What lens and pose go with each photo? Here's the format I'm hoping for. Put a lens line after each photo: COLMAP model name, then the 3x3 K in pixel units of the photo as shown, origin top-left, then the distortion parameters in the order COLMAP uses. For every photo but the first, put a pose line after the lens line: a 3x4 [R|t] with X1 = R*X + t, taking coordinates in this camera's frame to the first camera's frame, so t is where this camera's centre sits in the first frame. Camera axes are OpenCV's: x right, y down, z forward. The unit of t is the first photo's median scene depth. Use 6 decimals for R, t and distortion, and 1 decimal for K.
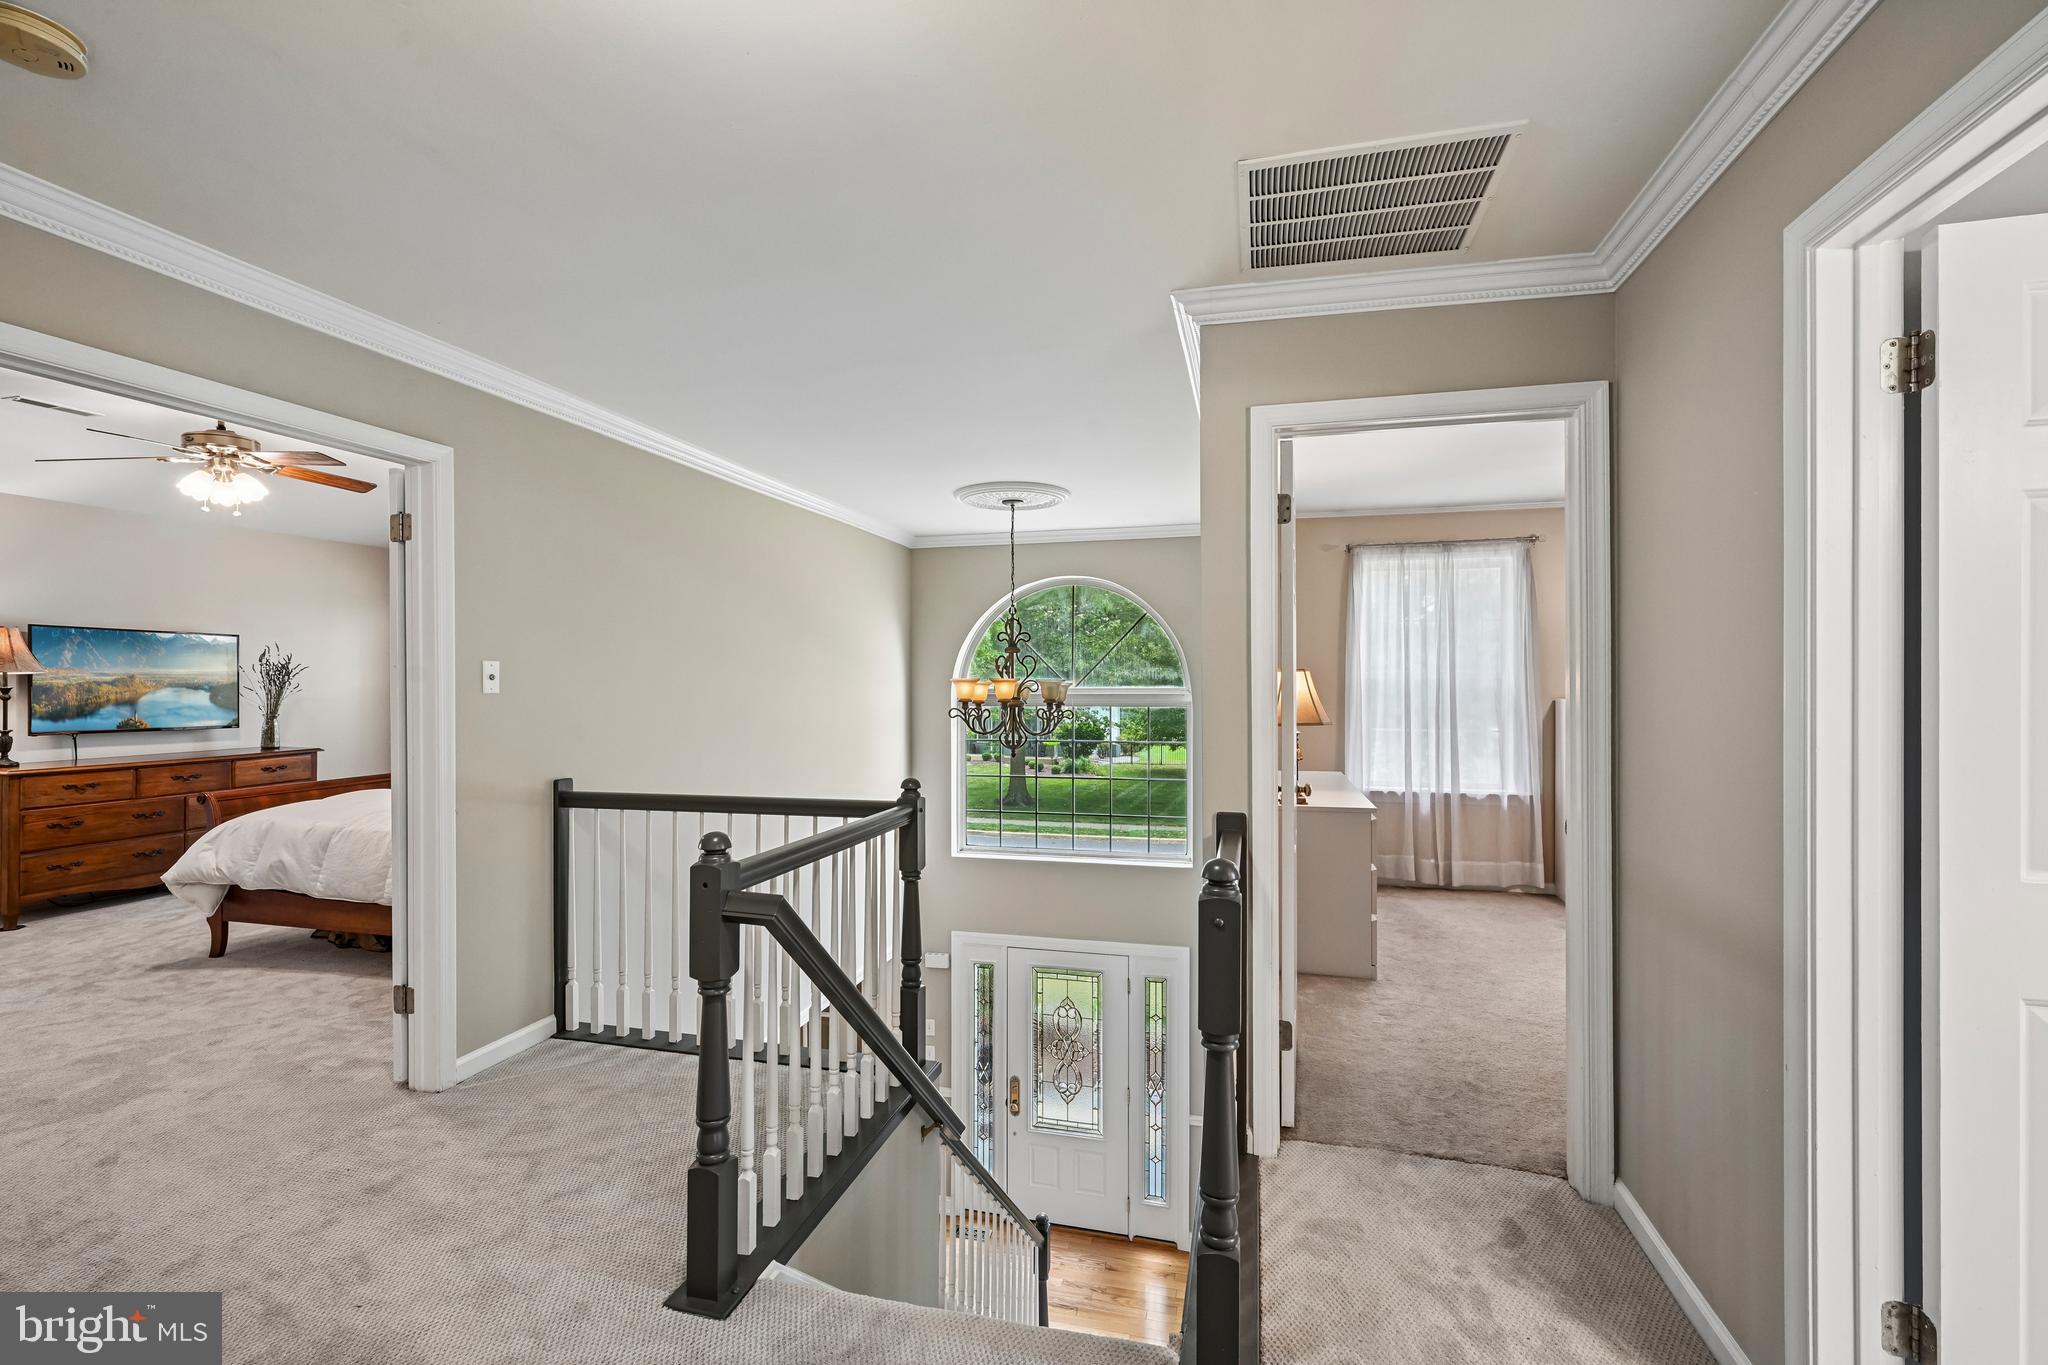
lens RADIAL K [[926.7, 0, 1024.0], [0, 926.7, 682.5], [0, 0, 1]] dist [0.000952, 0.000491]
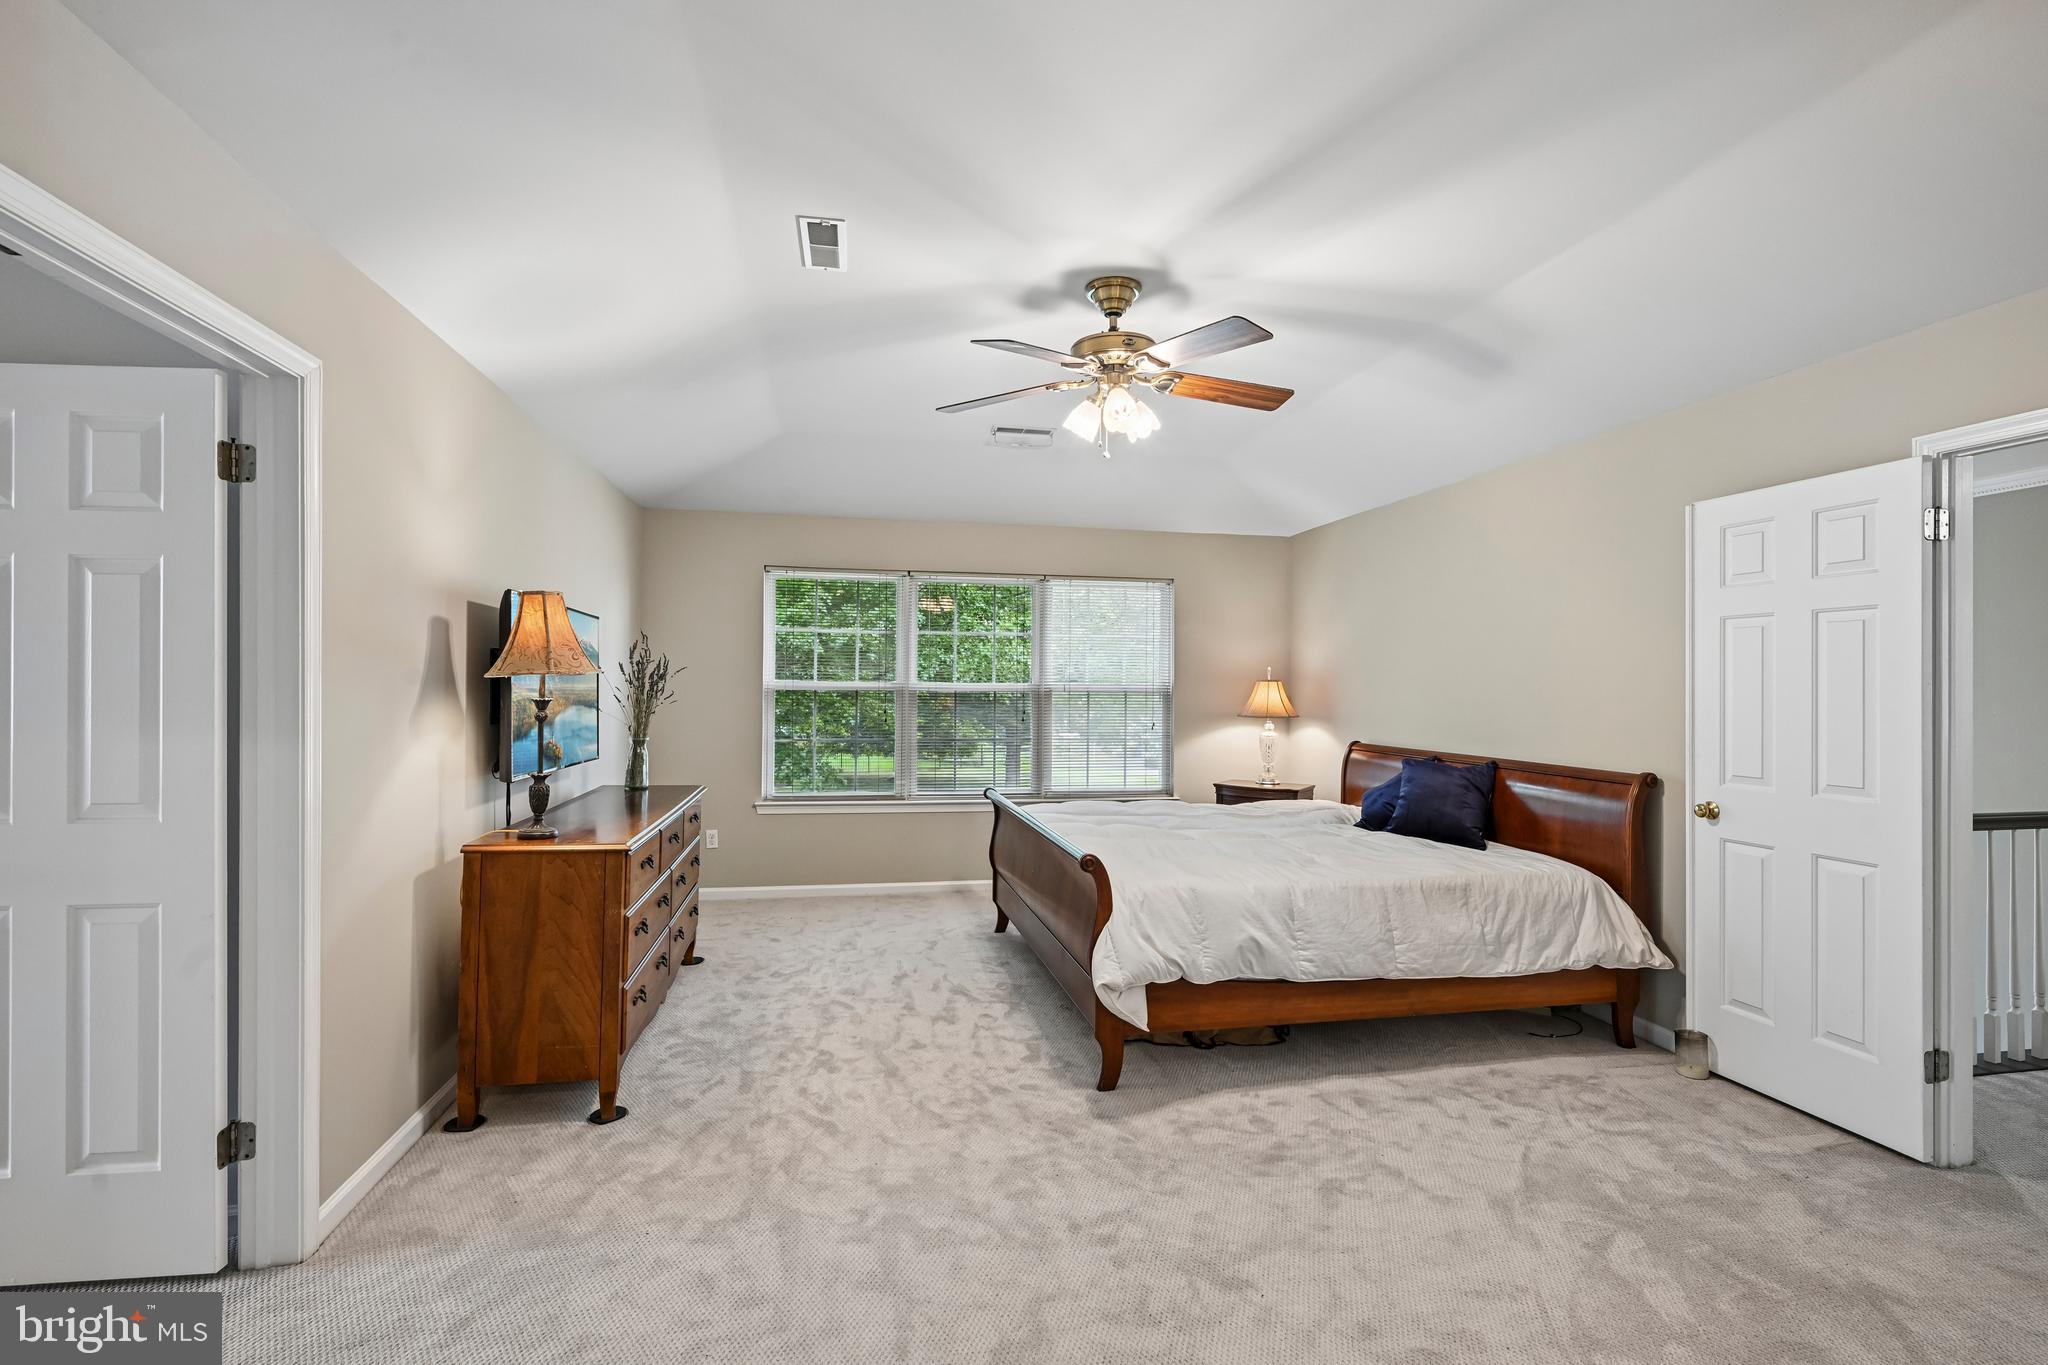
lens RADIAL K [[908.8, 0, 1030.5], [0, 908.8, 688.1], [0, 0, 1]] dist [-0.000349, 0.000237]
pose [[0.894013, 0.004857, 0.448015, -1.056873], [-0.006266, 0.999979, 0.001663, -0.005016], [-0.447997, -0.004294, 0.894025, 0.361049]]
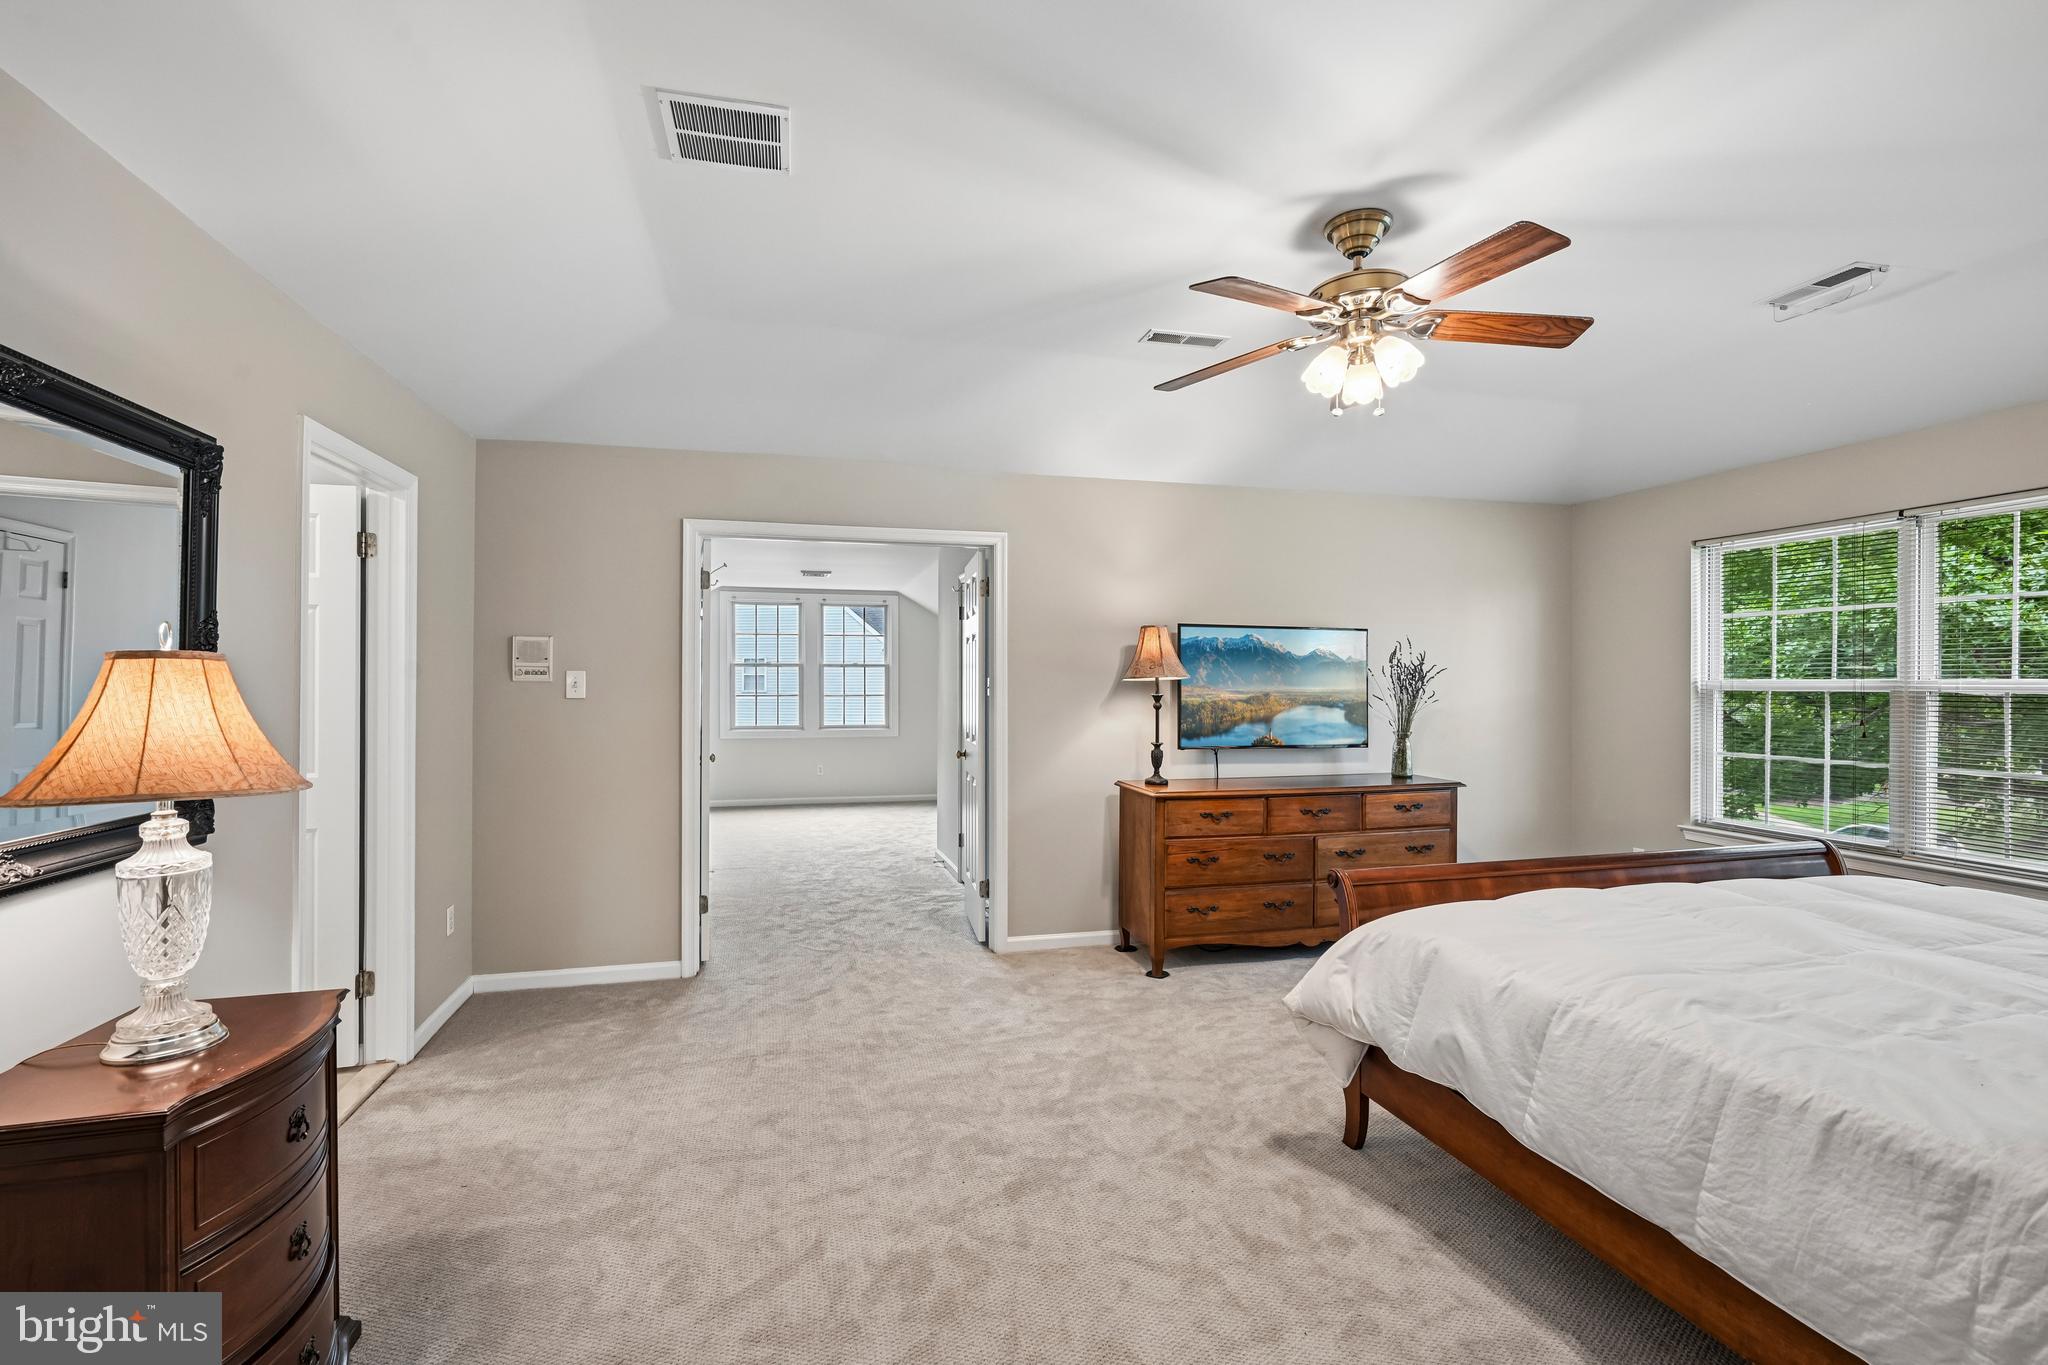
lens RADIAL K [[926.7, 0, 1024.0], [0, 926.7, 682.5], [0, 0, 1]] dist [0.000952, 0.000491]
pose [[0.504969, -0.003439, -0.863131, -0.393713], [-0.000778, 0.999990, -0.004440, -0.002887], [0.863137, 0.002913, 0.504961, 0.439669]]
